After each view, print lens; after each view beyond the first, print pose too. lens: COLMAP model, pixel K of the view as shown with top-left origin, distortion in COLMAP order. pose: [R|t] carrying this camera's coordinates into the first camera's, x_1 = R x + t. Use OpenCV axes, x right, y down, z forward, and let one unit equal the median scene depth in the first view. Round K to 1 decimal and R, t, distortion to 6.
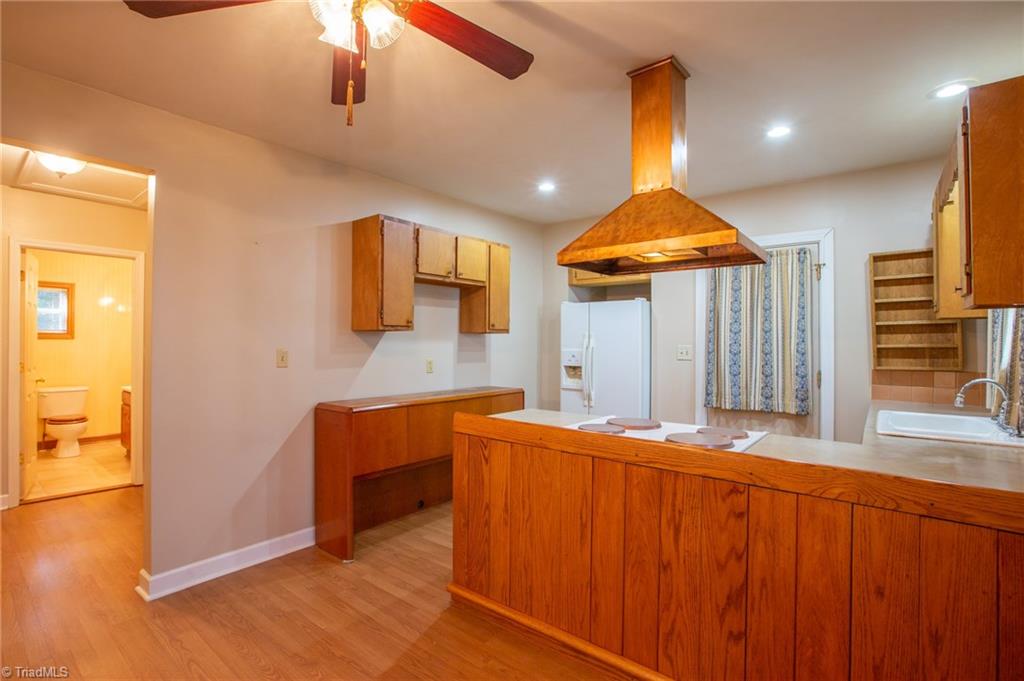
lens RADIAL K [[489.9, 0, 507.9], [0, 489.9, 340.5], [0, 0, 1]] dist [-0.028123, 0.000406]
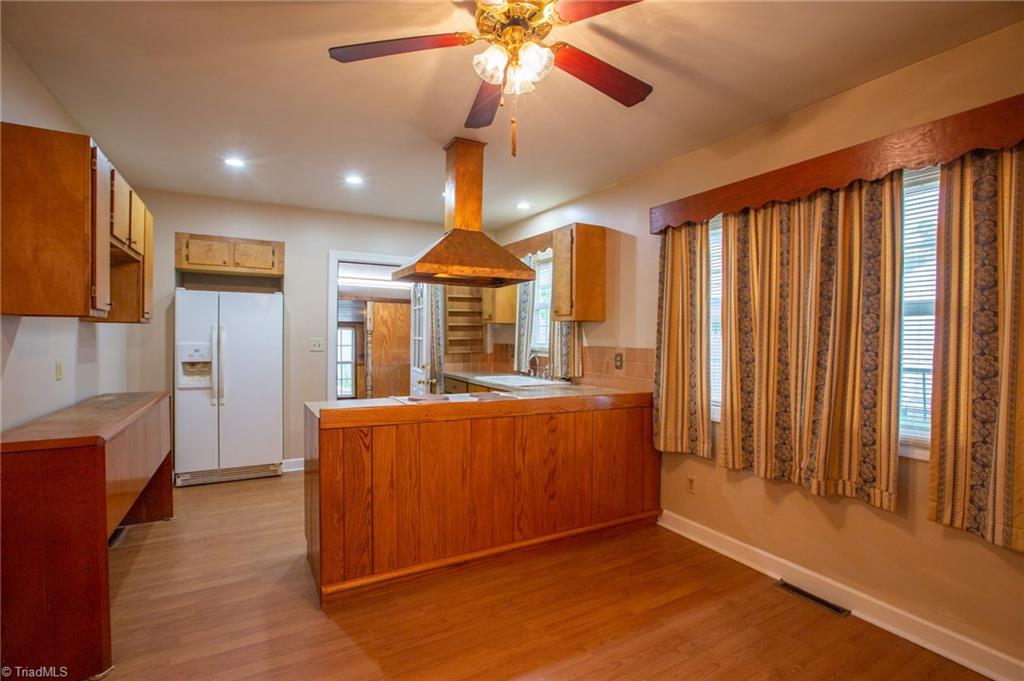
lens RADIAL K [[477.6, 0, 498.2], [0, 477.6, 340.0], [0, 0, 1]] dist [-0.017359, 0.000777]
pose [[0.379214, -0.006498, 0.925286, -0.969017], [-0.009969, 0.999889, 0.011108, -0.003790], [-0.925255, -0.013437, 0.379107, 0.378926]]
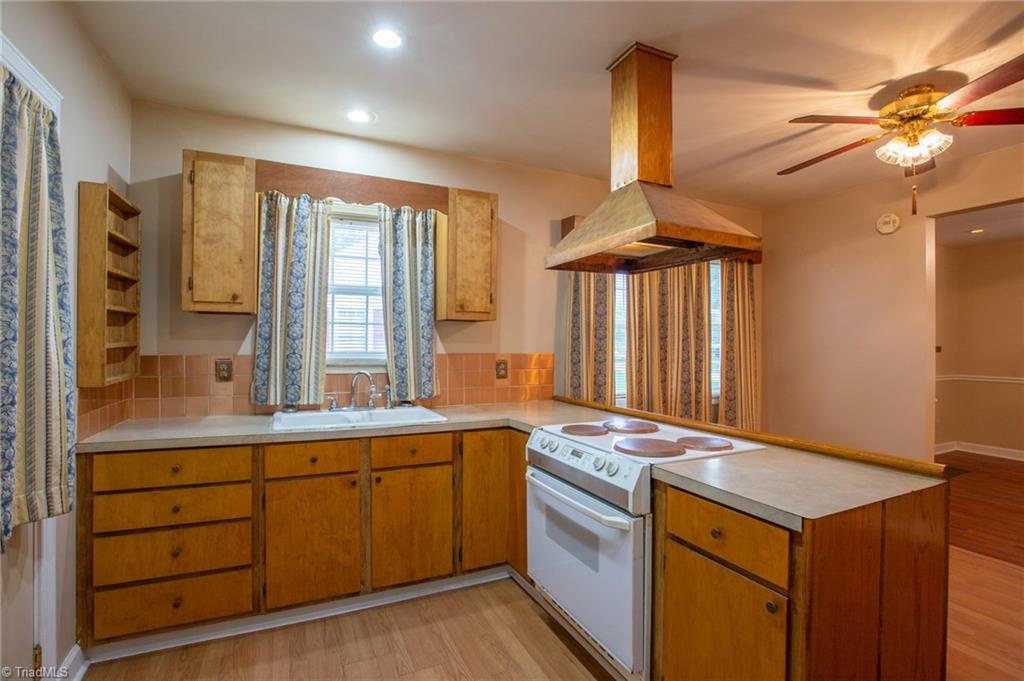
lens RADIAL K [[477.6, 0, 498.2], [0, 477.6, 340.0], [0, 0, 1]] dist [-0.017359, 0.000777]
pose [[-0.888607, -0.001324, 0.458668, 0.142648], [-0.007711, 0.999898, -0.012052, 0.013232], [-0.458605, -0.014246, -0.888526, 2.000038]]
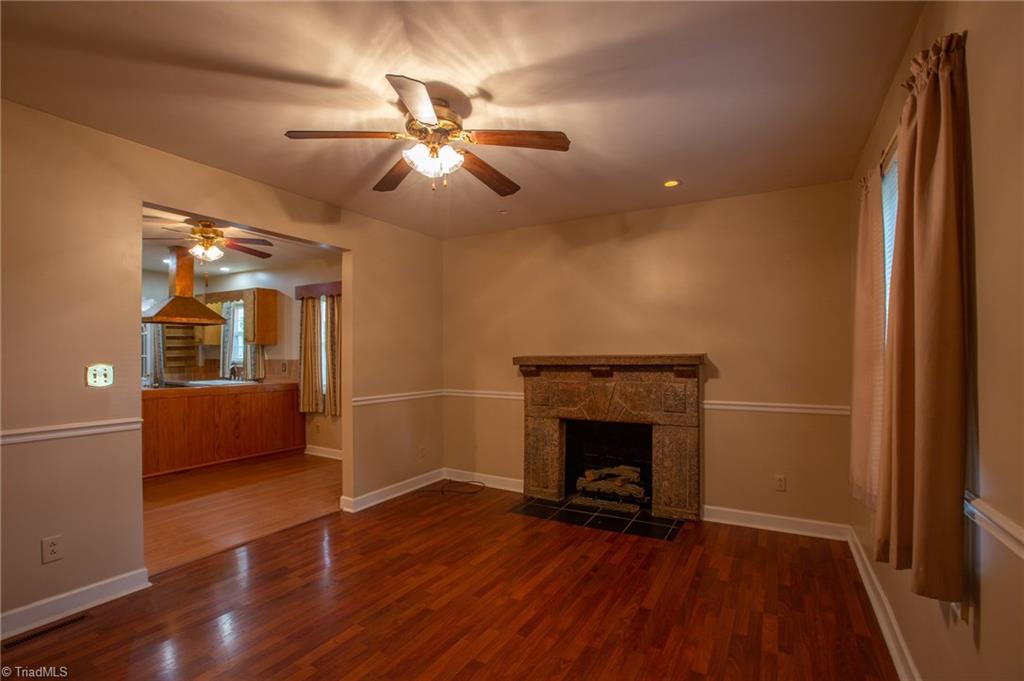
lens RADIAL K [[482.5, 0, 490.3], [0, 482.5, 354.4], [0, 0, 1]] dist [-0.020646, 0.000332]
pose [[-0.129620, -0.006238, 0.991544, -2.457275], [-0.001662, 0.999980, 0.006073, -0.016950], [-0.991562, -0.000861, -0.129628, -0.294960]]
